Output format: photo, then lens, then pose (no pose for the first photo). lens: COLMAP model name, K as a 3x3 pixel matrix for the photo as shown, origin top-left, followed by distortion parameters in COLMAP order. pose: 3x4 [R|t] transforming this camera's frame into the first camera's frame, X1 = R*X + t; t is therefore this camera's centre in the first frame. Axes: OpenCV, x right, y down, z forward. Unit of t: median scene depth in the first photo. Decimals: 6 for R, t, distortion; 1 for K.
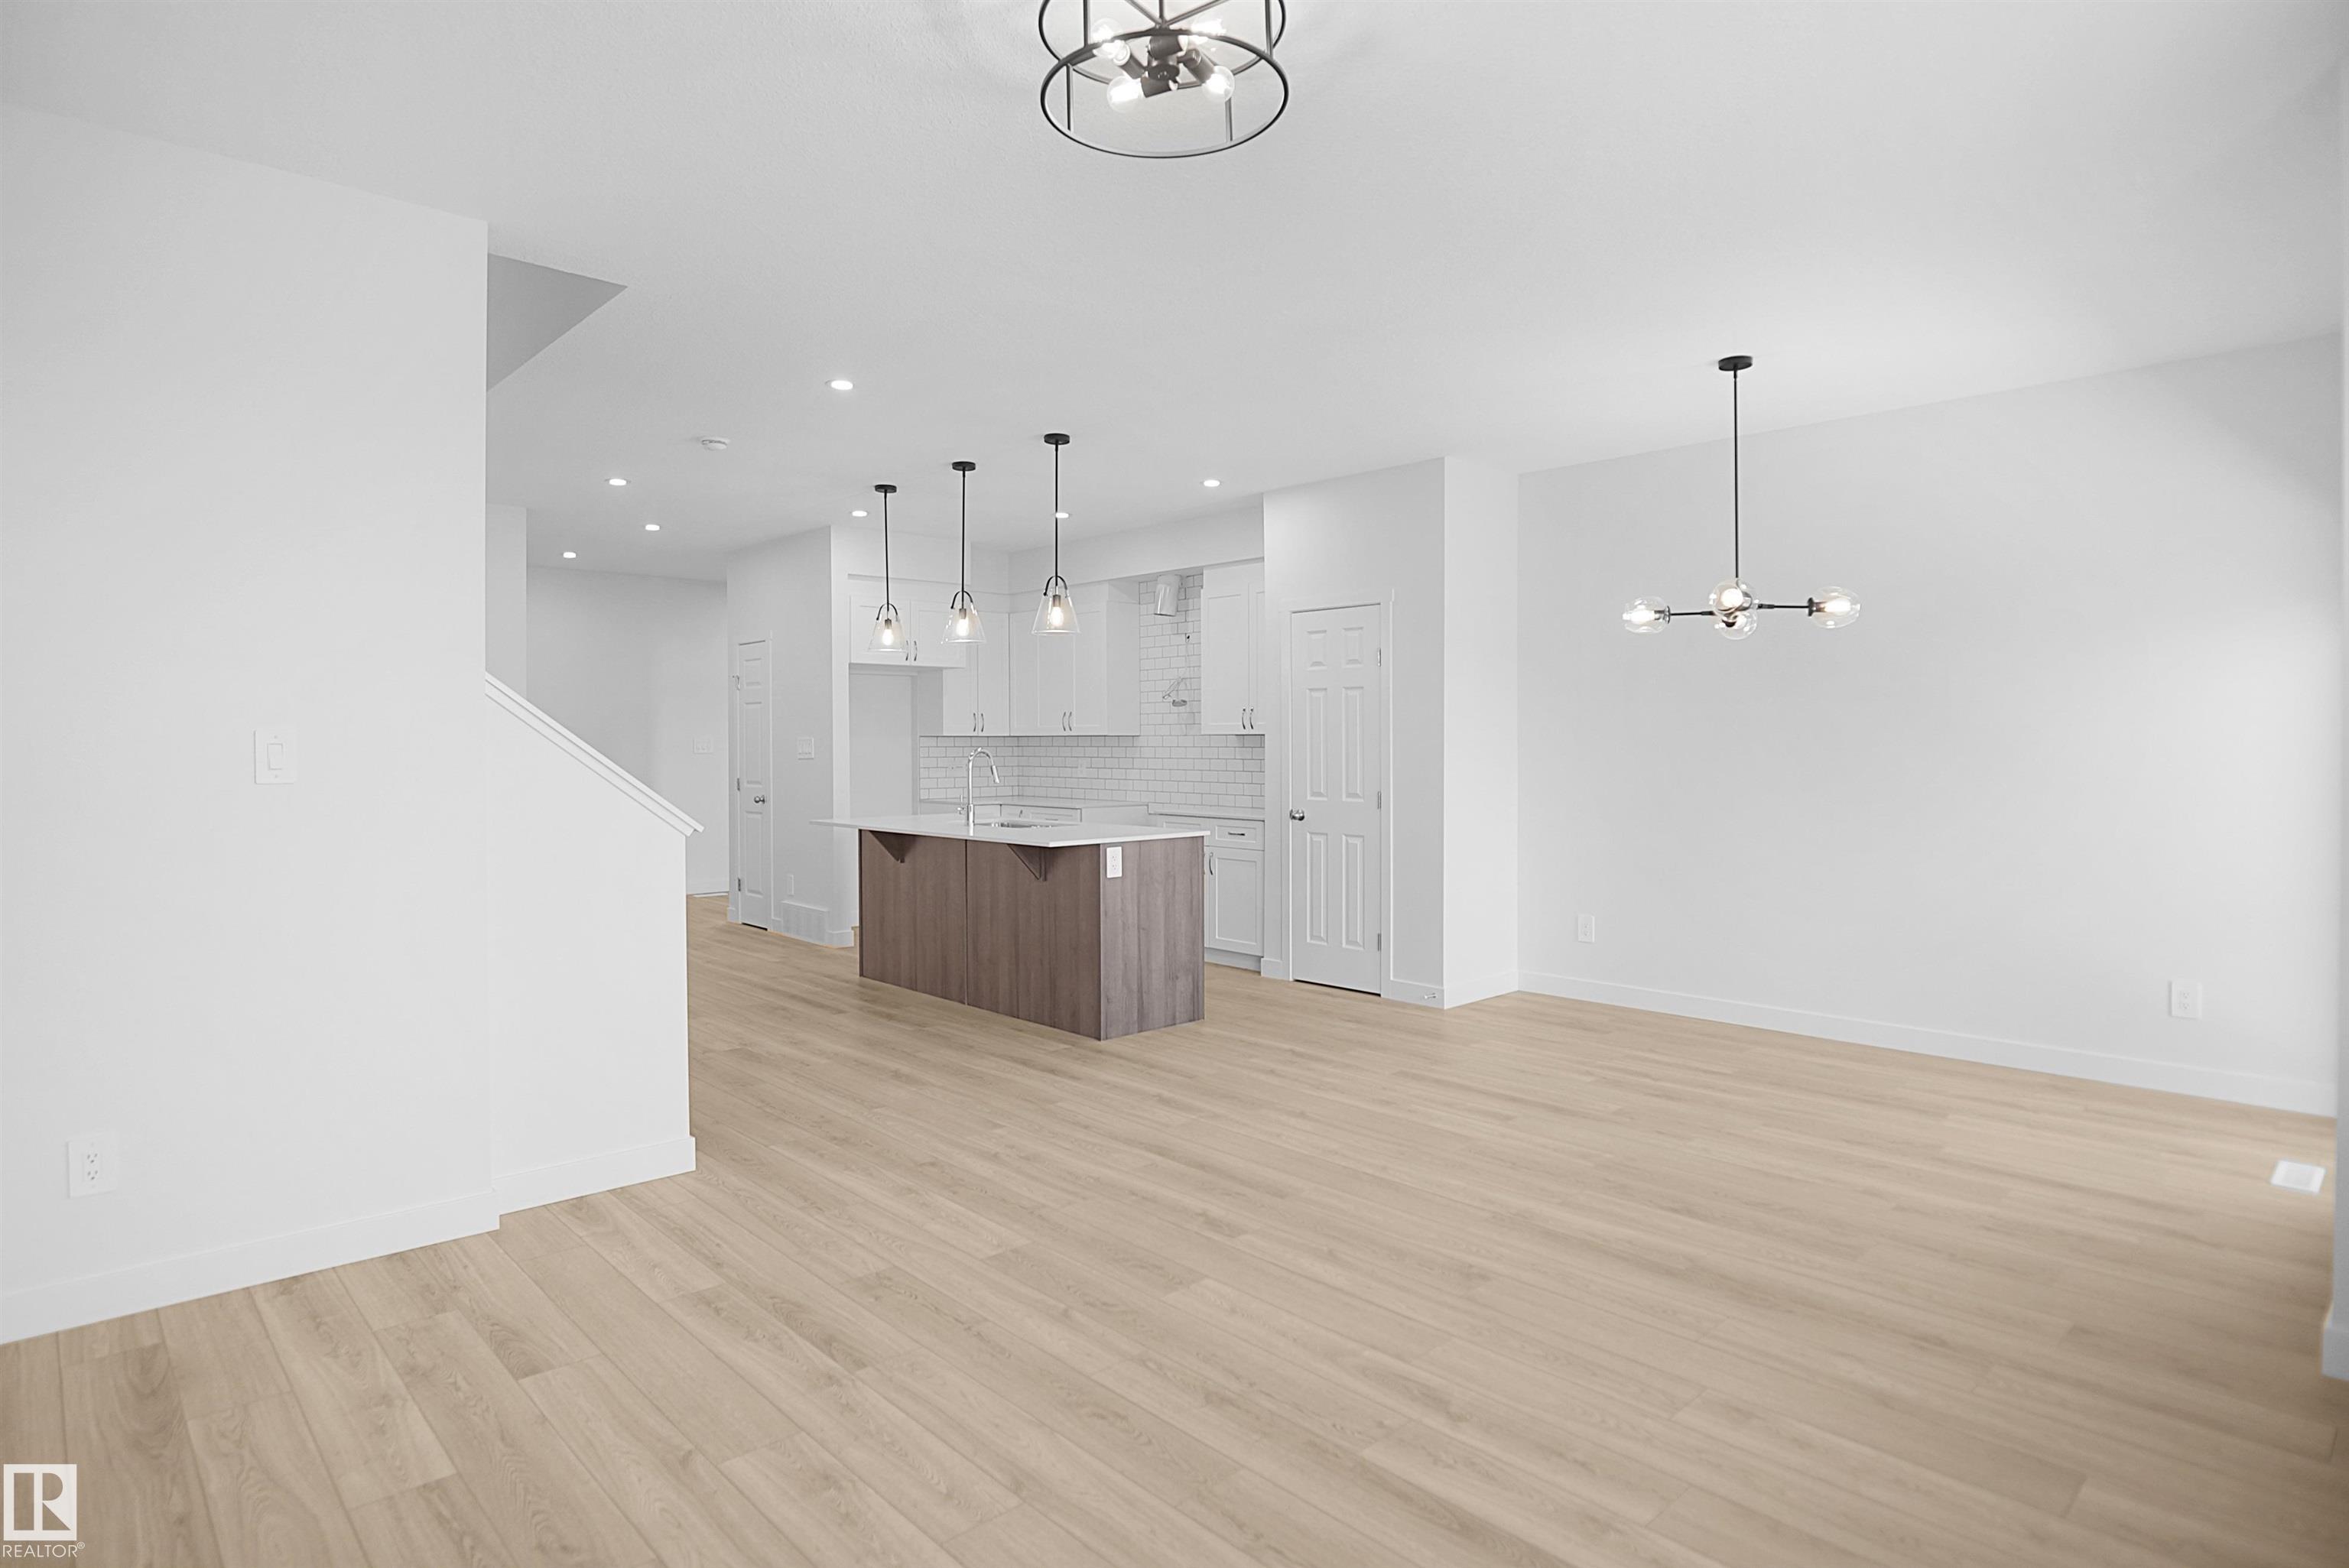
lens RADIAL K [[1291.6, 0, 1154.0], [0, 1291.6, 761.3], [0, 0, 1]] dist [-0.037289, 0.011384]
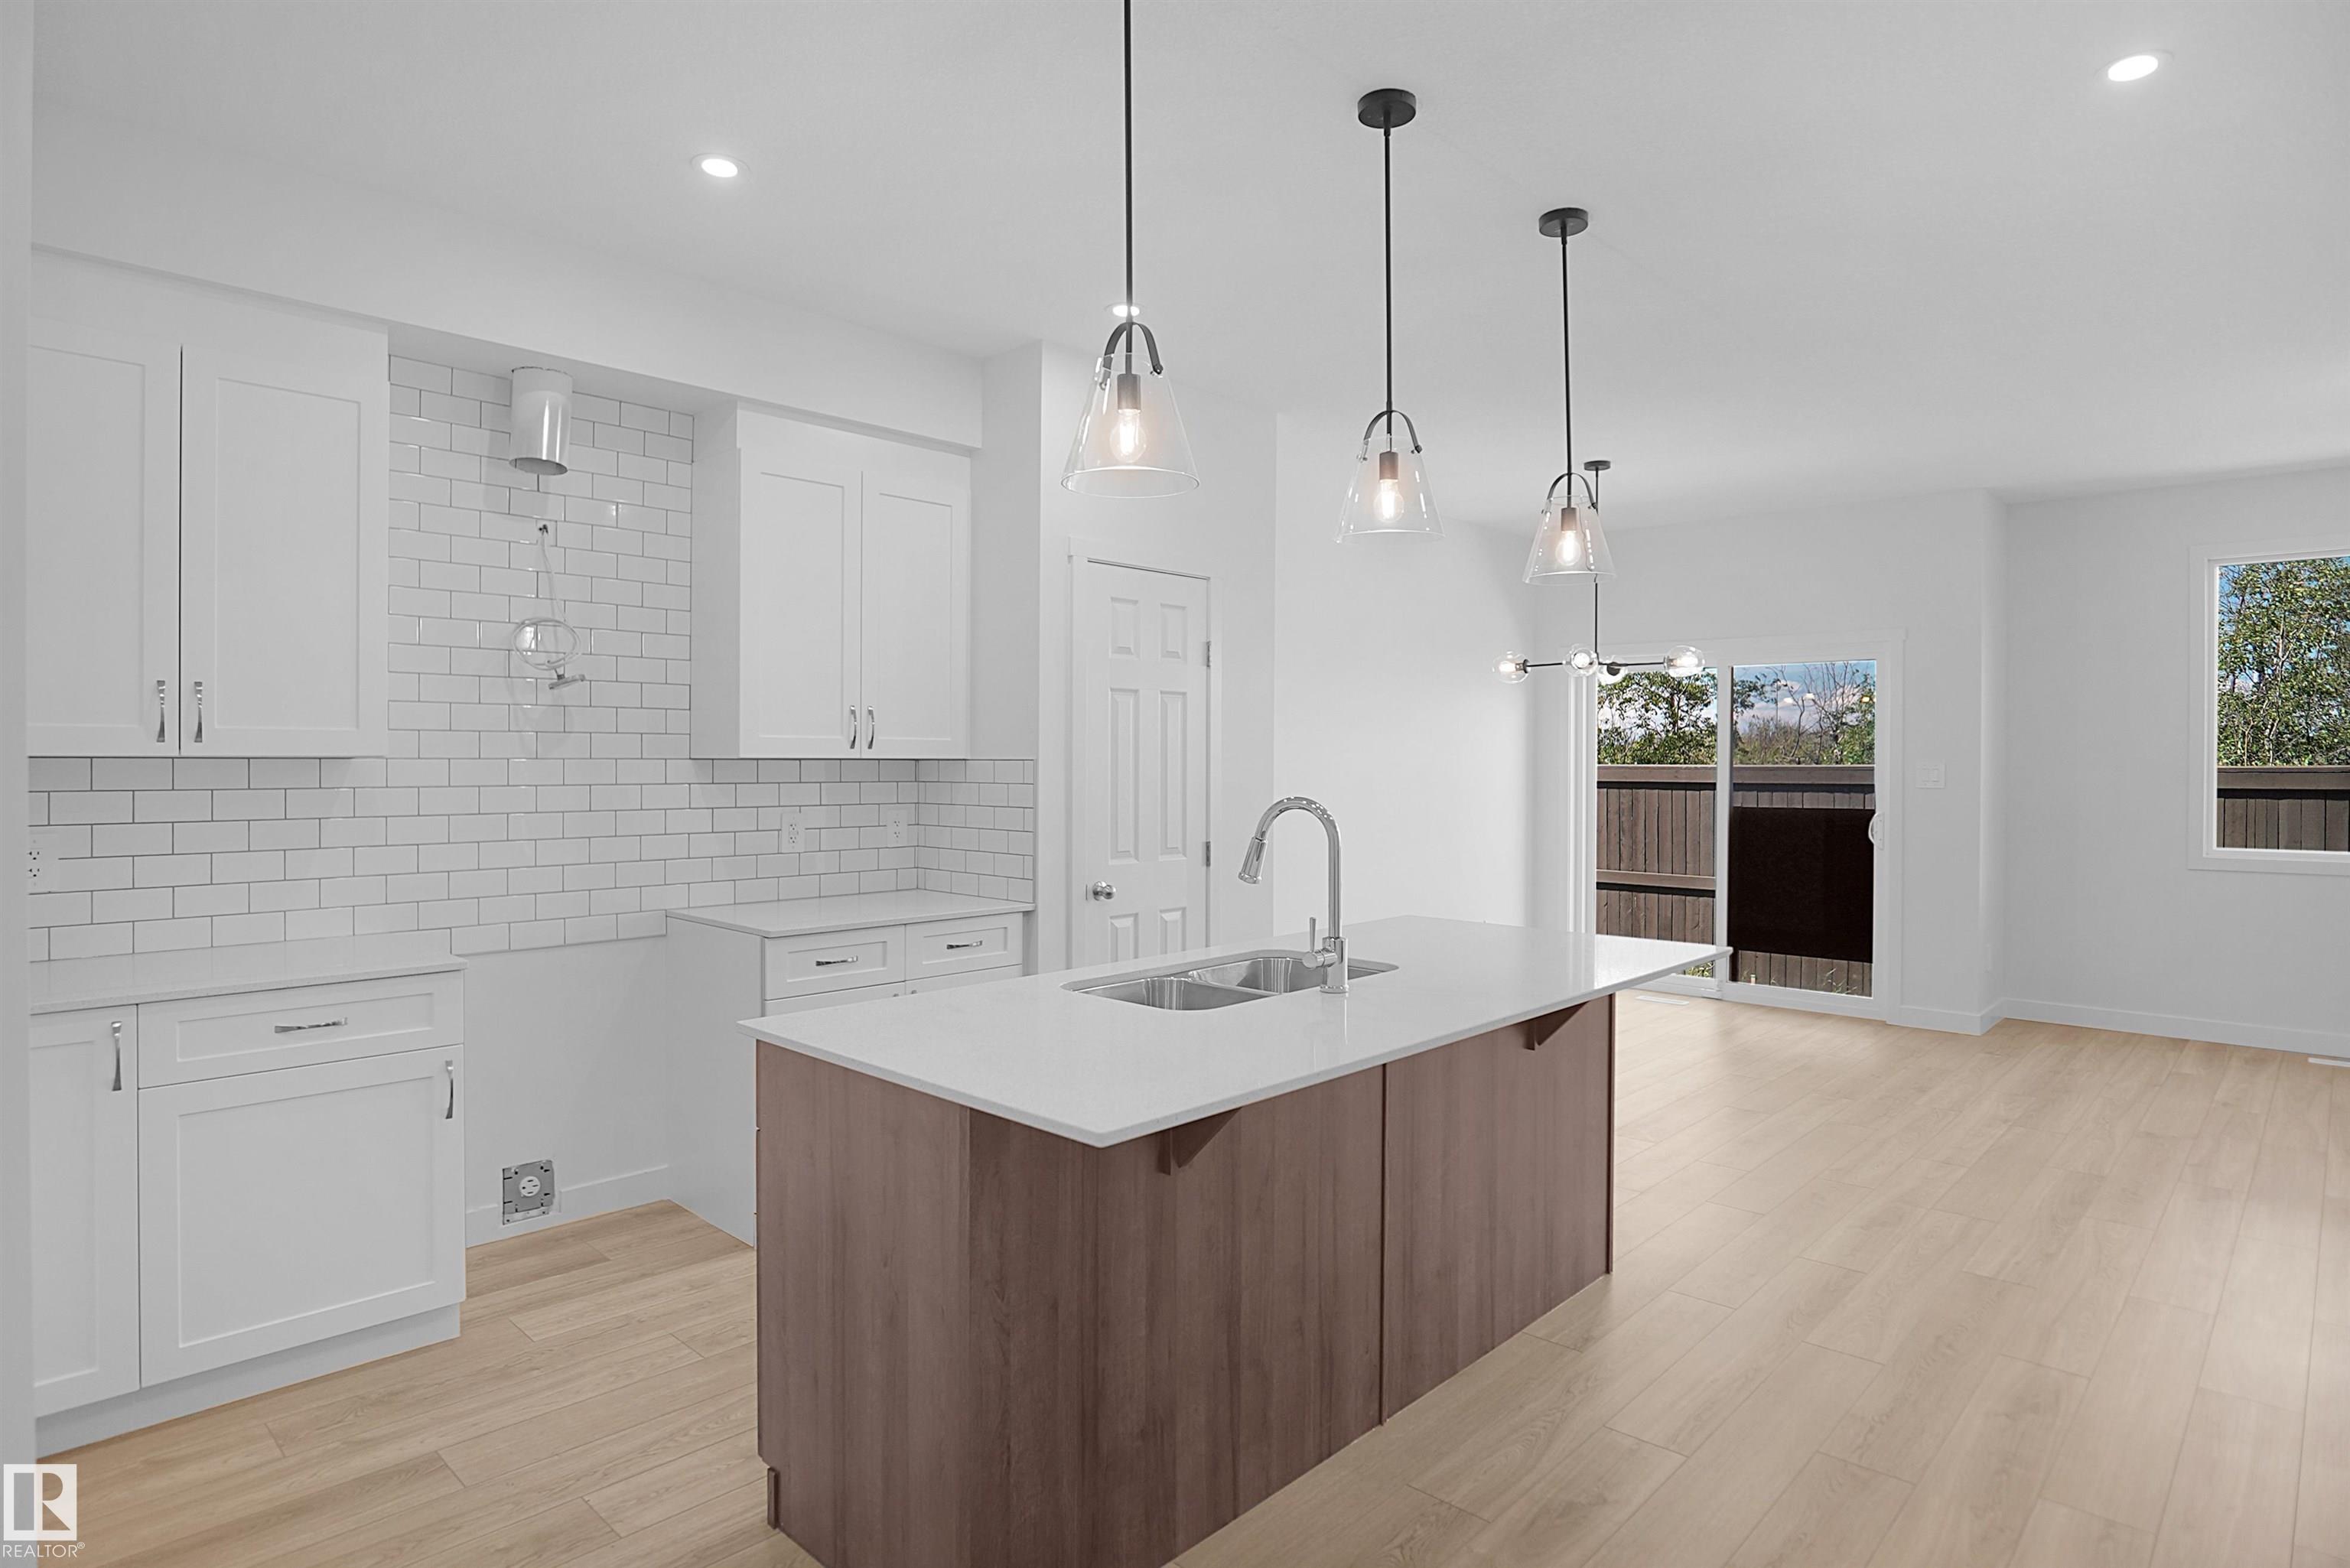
lens RADIAL K [[1292.2, 0, 1164.4], [0, 1292.2, 758.9], [0, 0, 1]] dist [-0.037289, 0.011384]
pose [[-0.075712, 0.002293, 0.997127, -0.522773], [0.013245, 0.999911, -0.001293, -0.021161], [-0.997042, 0.013109, -0.075736, 1.049001]]
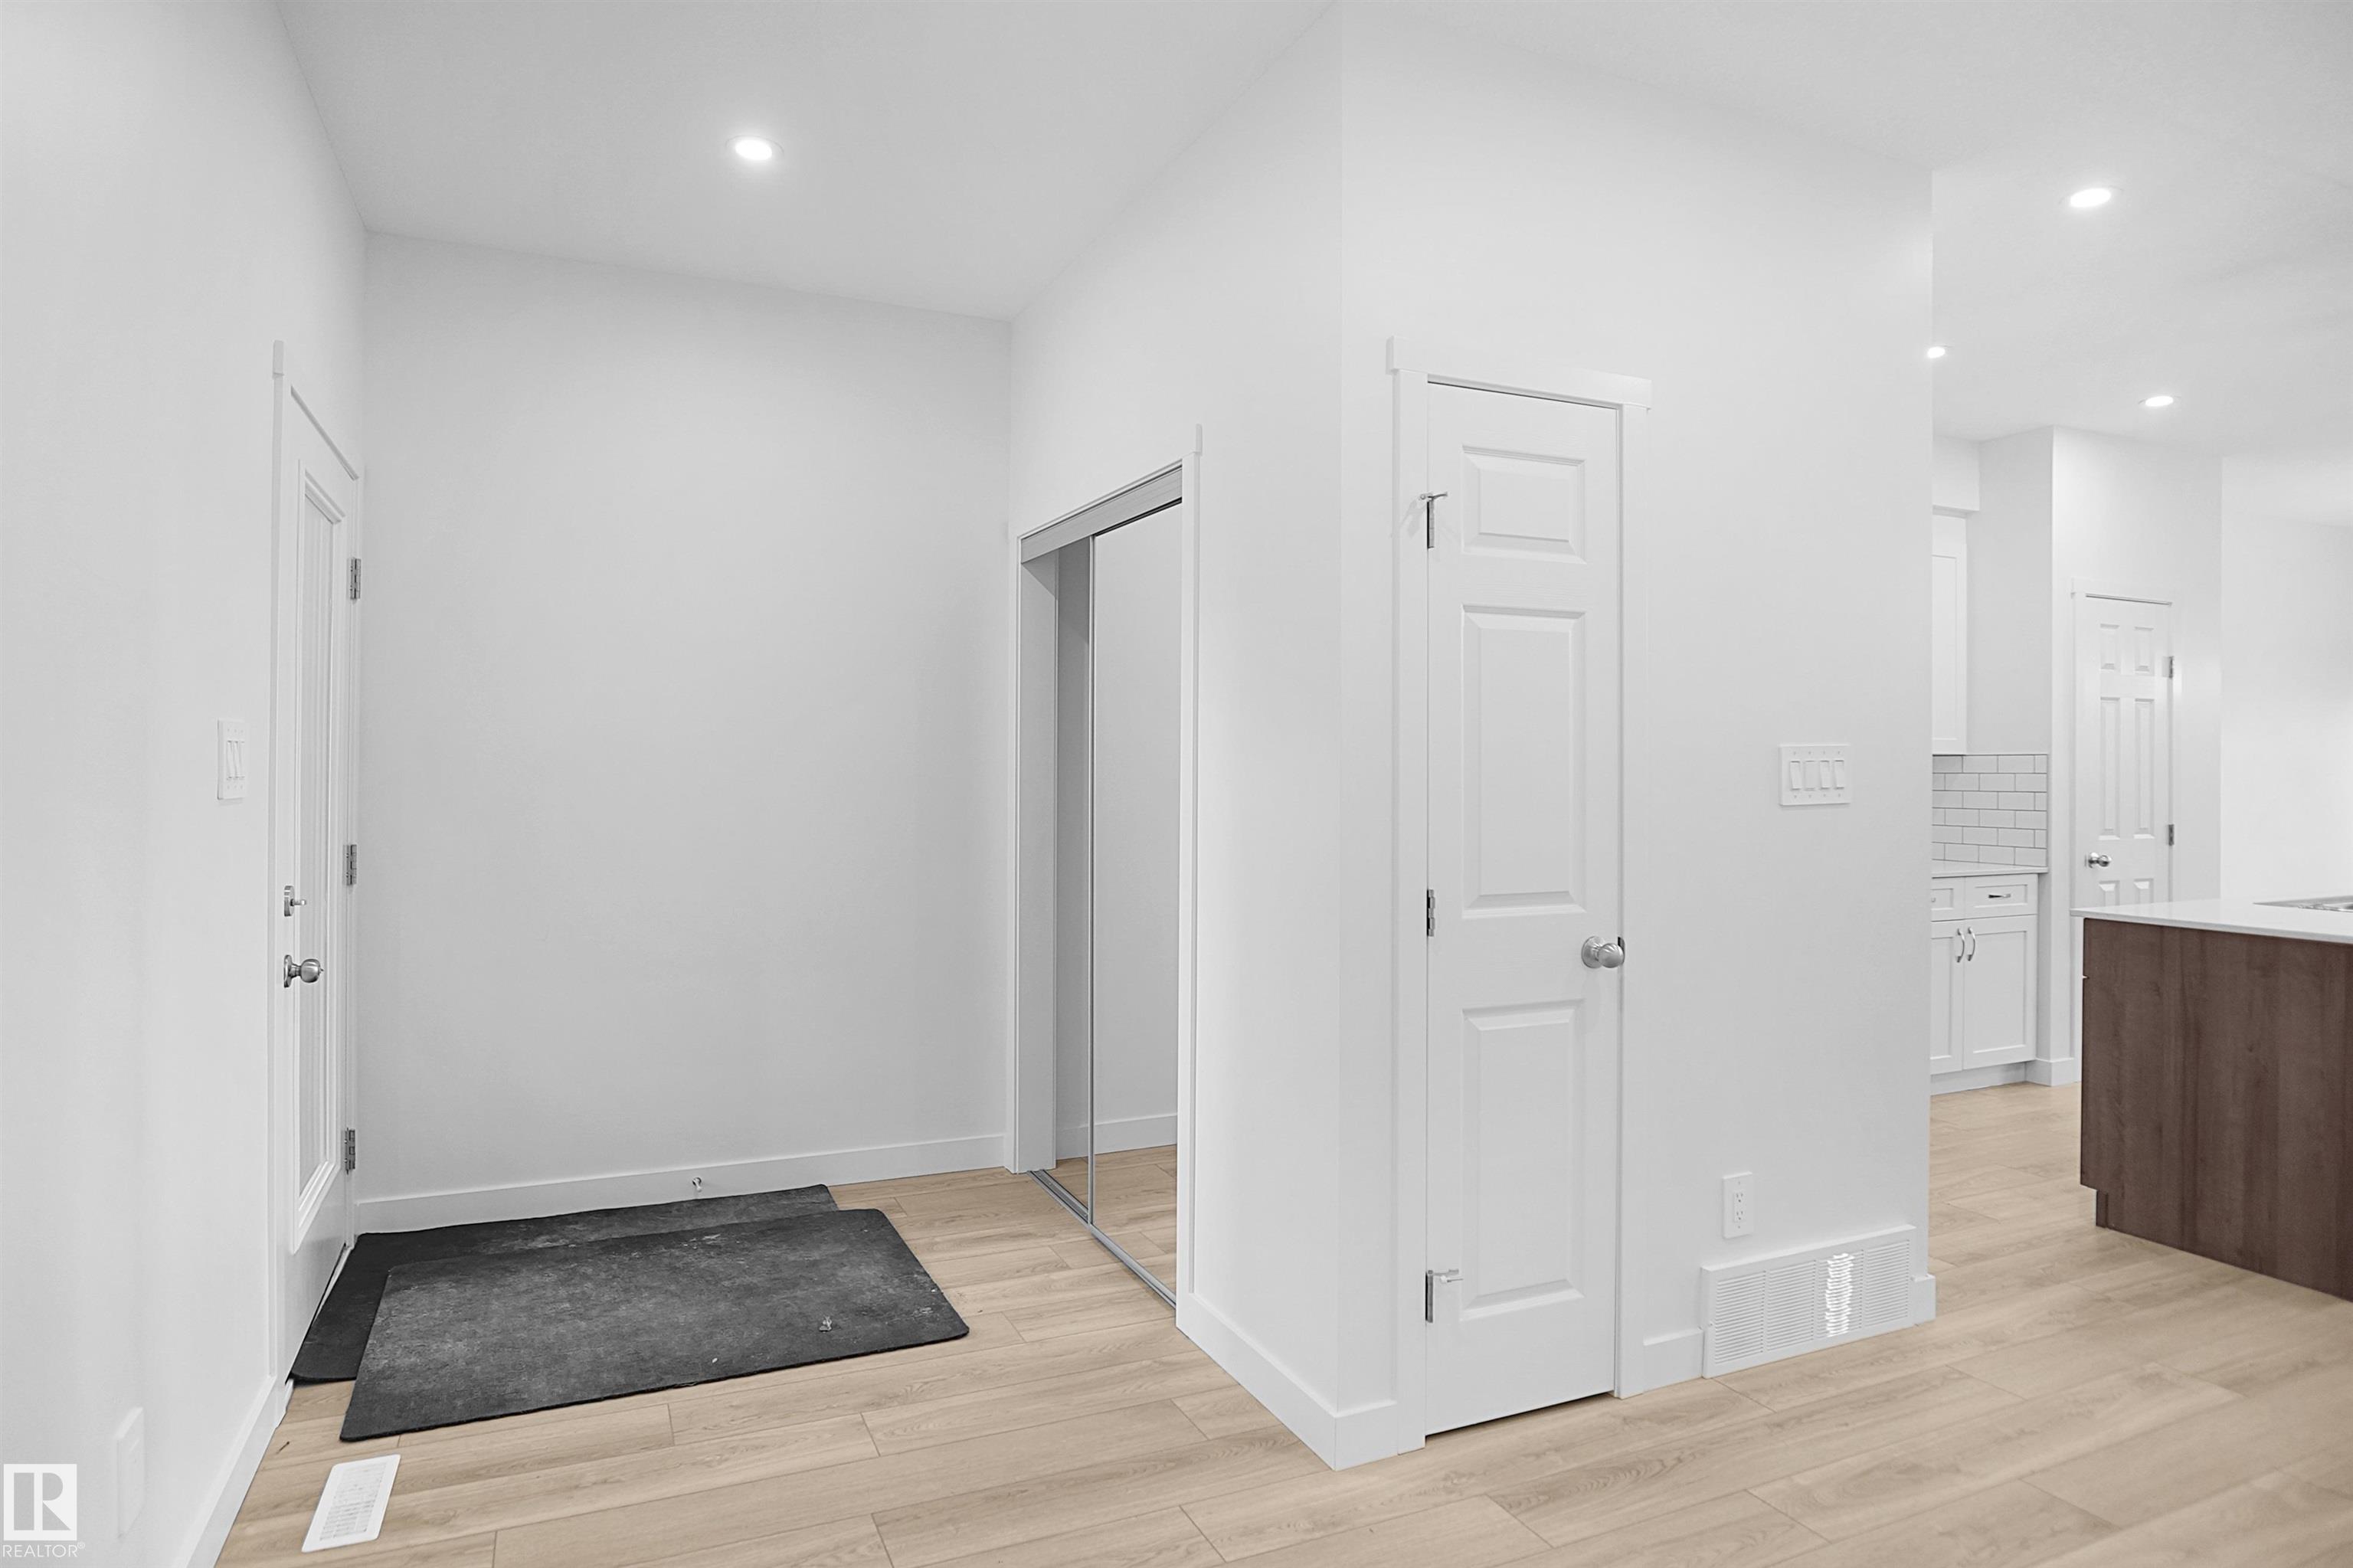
lens RADIAL K [[1294.0, 0, 1109.5], [0, 1294.0, 765.1], [0, 0, 1]] dist [-0.037289, 0.011384]
pose [[0.330571, 0.006499, 0.943759, -0.819469], [0.009635, 0.999901, -0.010261, -0.013526], [-0.943732, 0.012485, 0.330476, 1.344146]]
